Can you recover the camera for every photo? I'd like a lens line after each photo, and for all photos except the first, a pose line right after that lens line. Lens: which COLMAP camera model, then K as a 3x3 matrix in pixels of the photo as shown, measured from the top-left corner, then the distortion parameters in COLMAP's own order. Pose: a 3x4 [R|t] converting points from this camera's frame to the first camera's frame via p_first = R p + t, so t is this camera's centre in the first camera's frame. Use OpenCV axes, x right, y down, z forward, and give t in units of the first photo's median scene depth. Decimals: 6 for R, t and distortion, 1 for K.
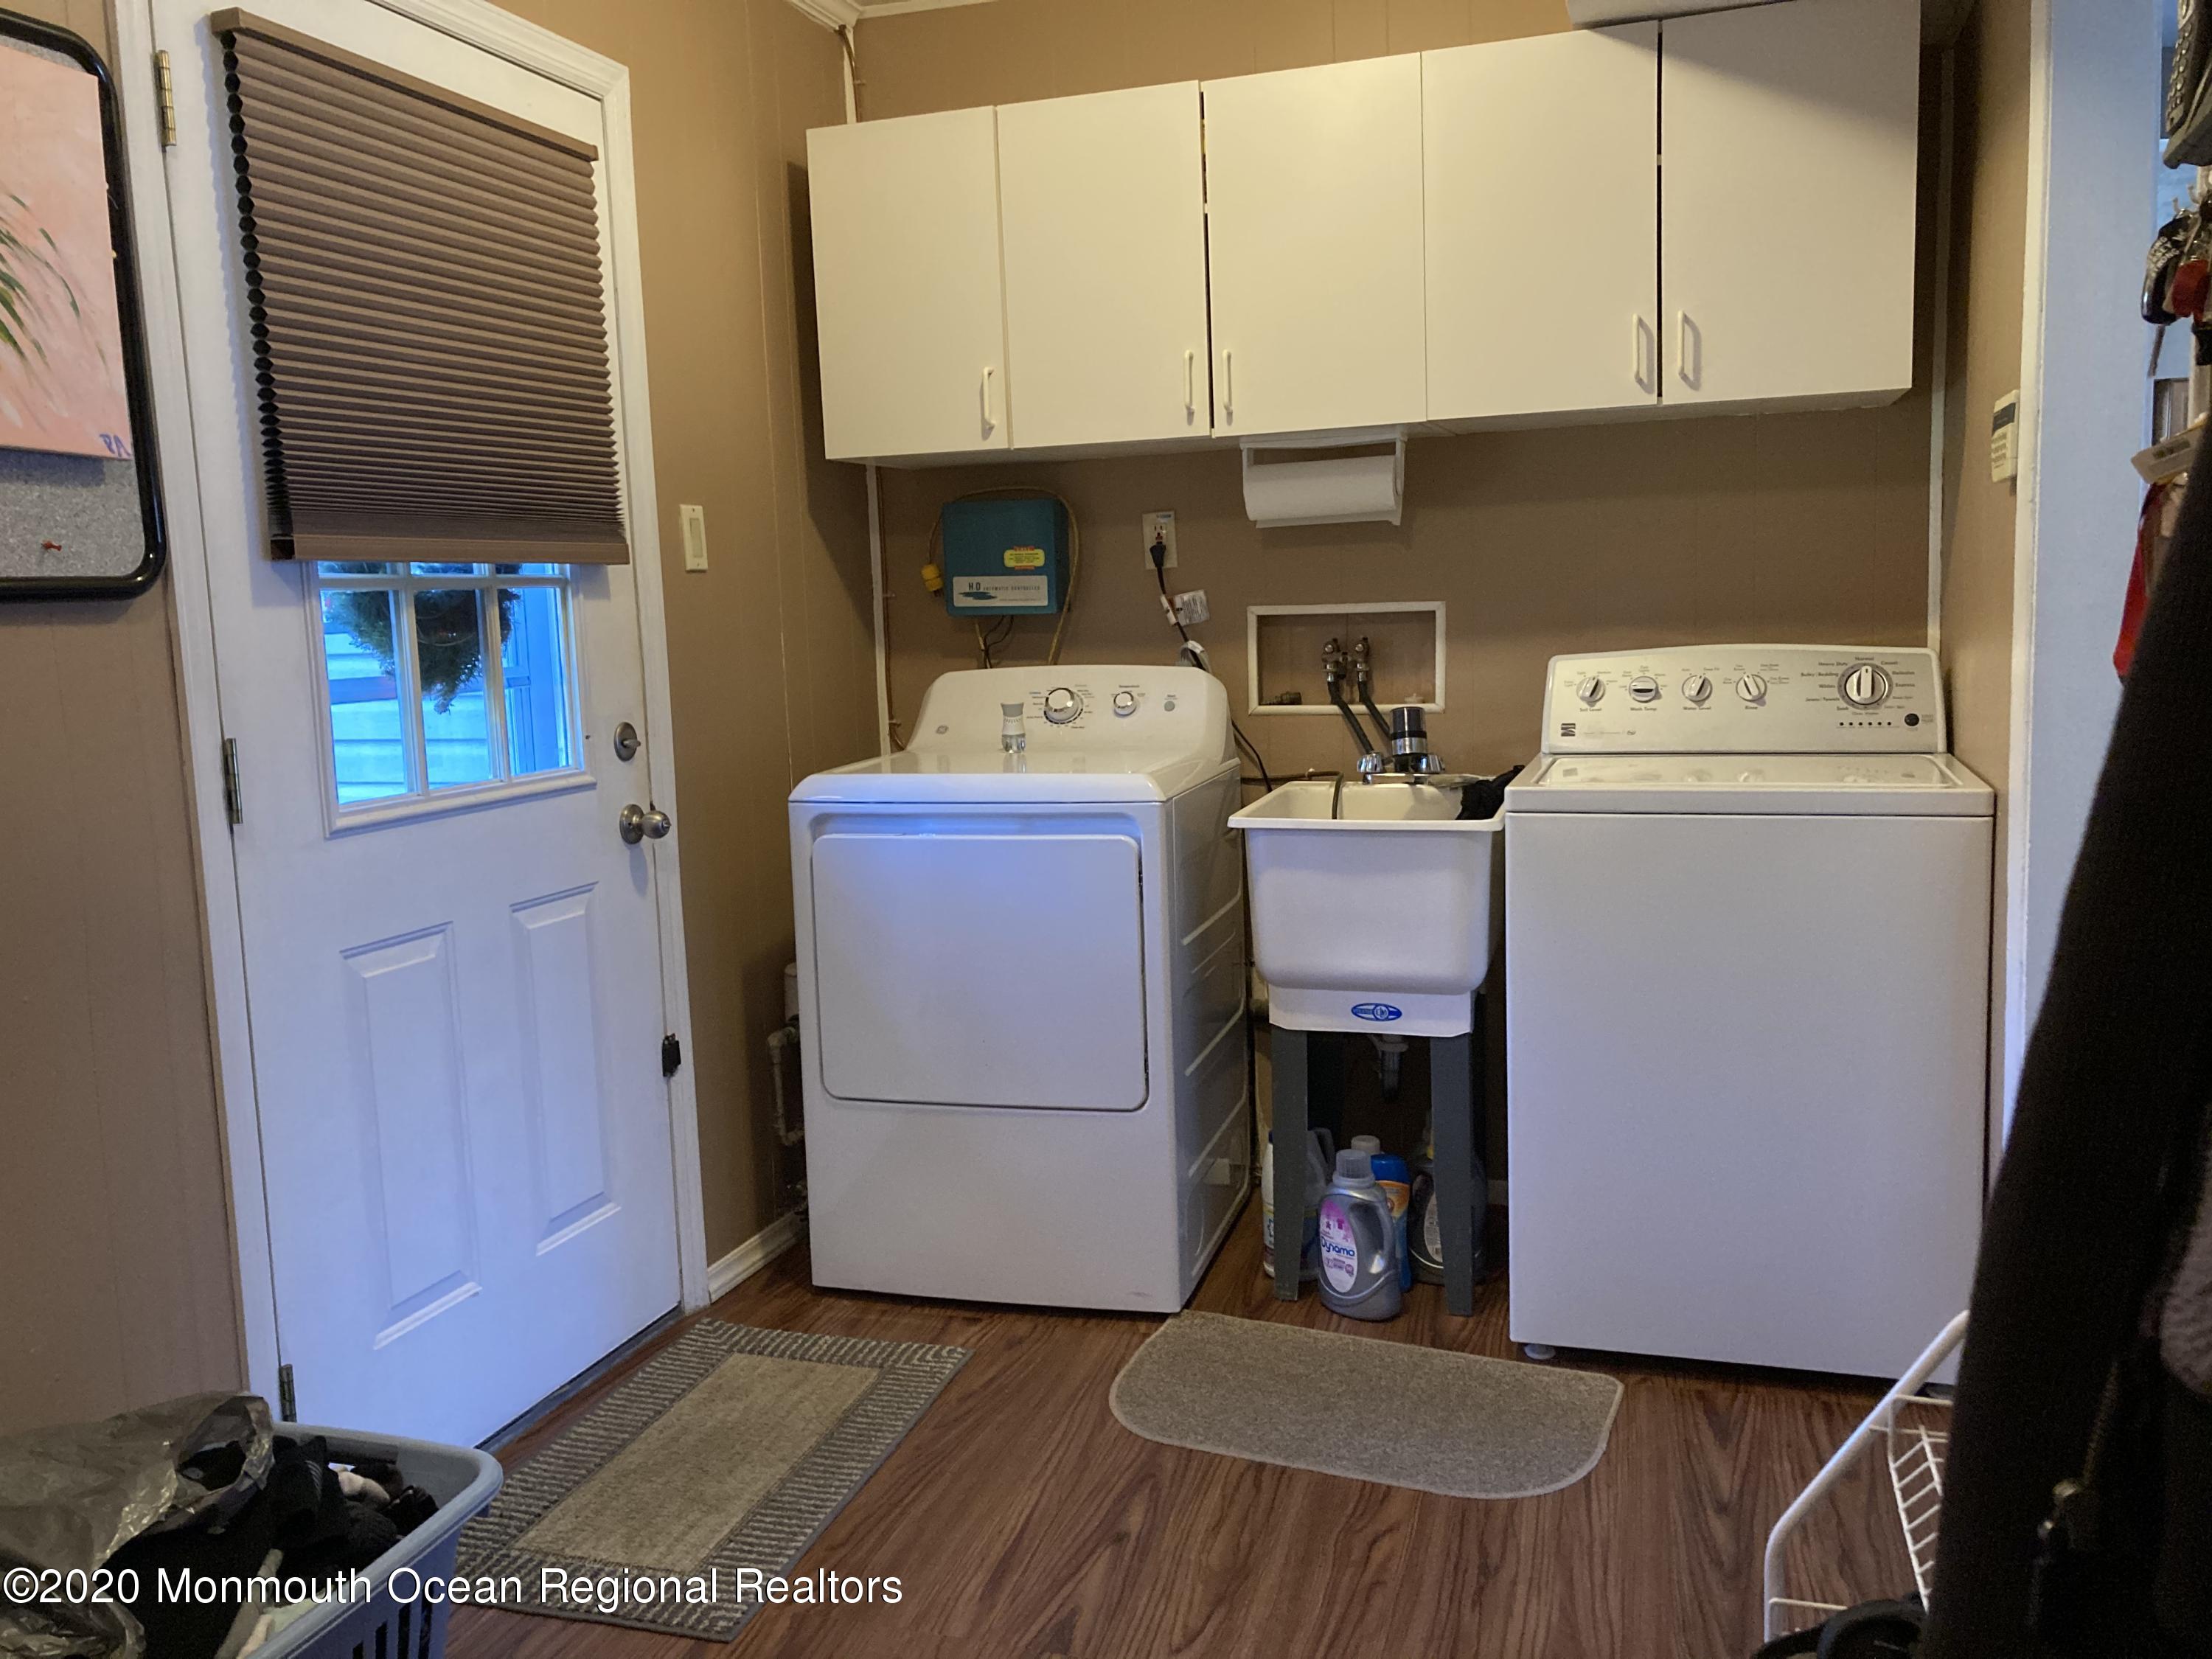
lens RADIAL K [[1816.8, 0, 1111.5], [0, 1816.8, 832.2], [0, 0, 1]] dist [0.046826, -0.062305]
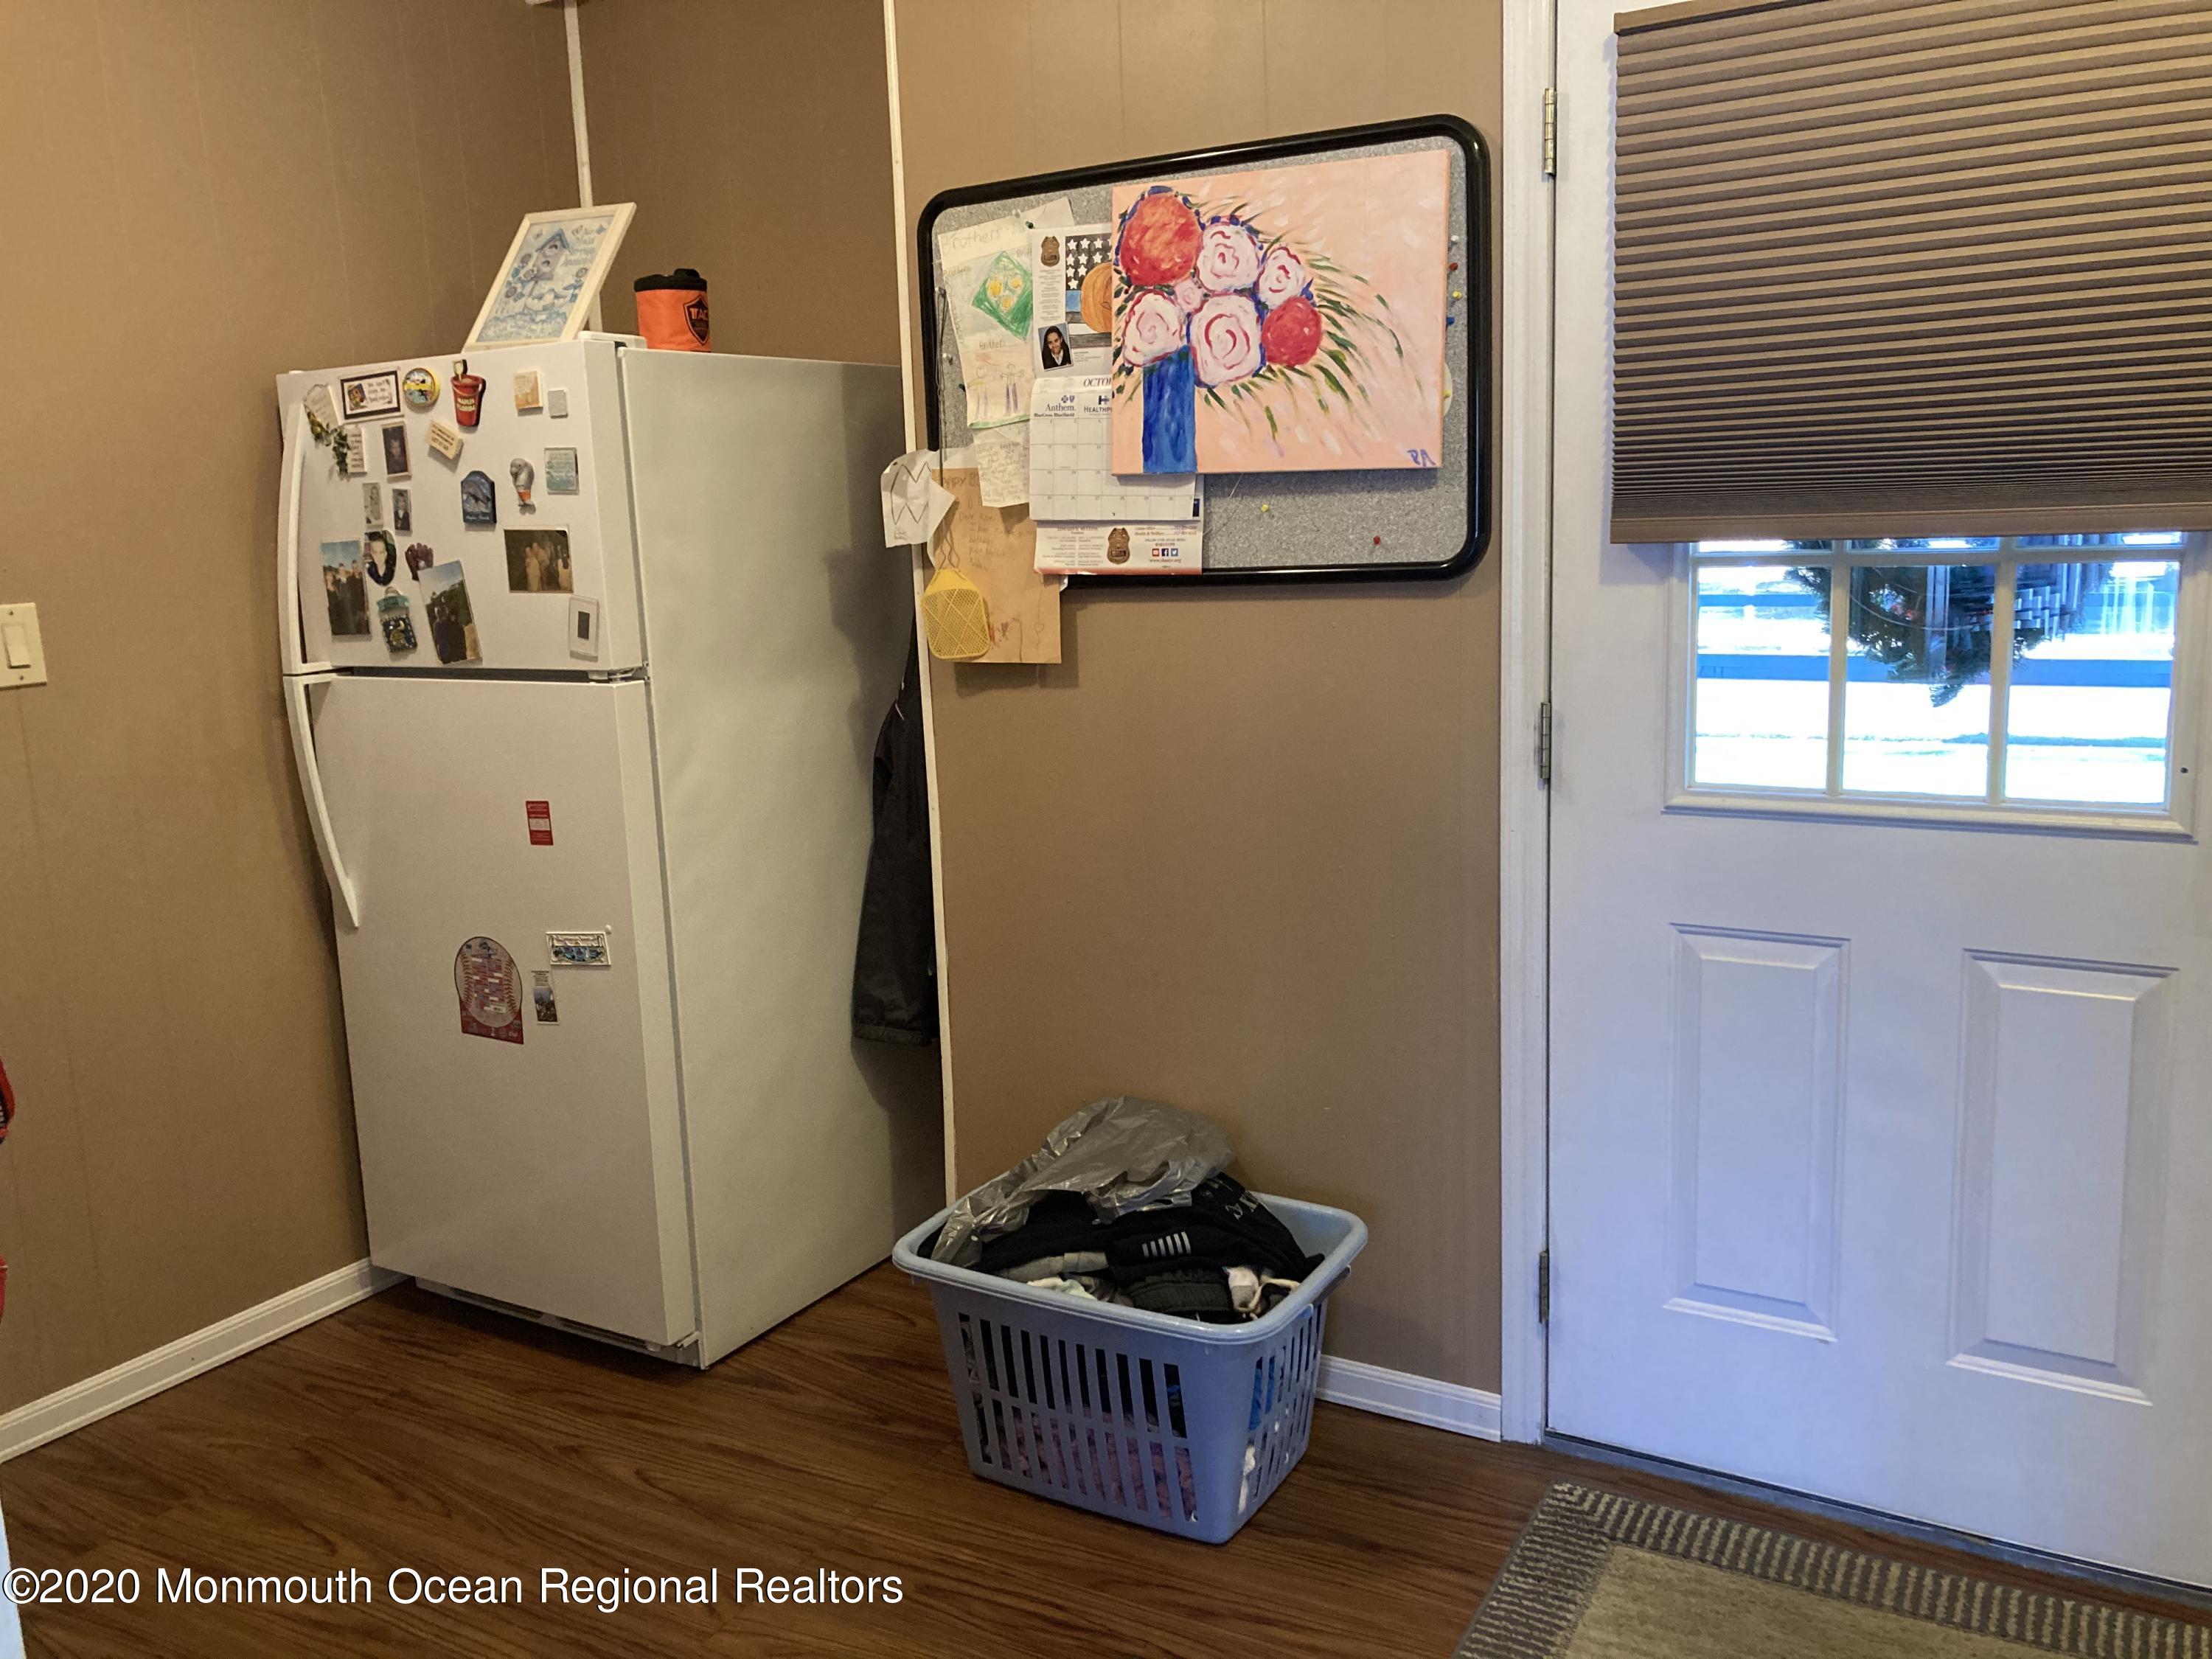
lens RADIAL K [[1816.8, 0, 1110.3], [0, 1816.8, 824.9], [0, 0, 1]] dist [0.046826, -0.062305]
pose [[-0.230392, 0.206091, -0.951023, 0.666662], [-0.084083, 0.969444, 0.230453, -0.215435], [0.969458, 0.133059, -0.206024, 0.986081]]
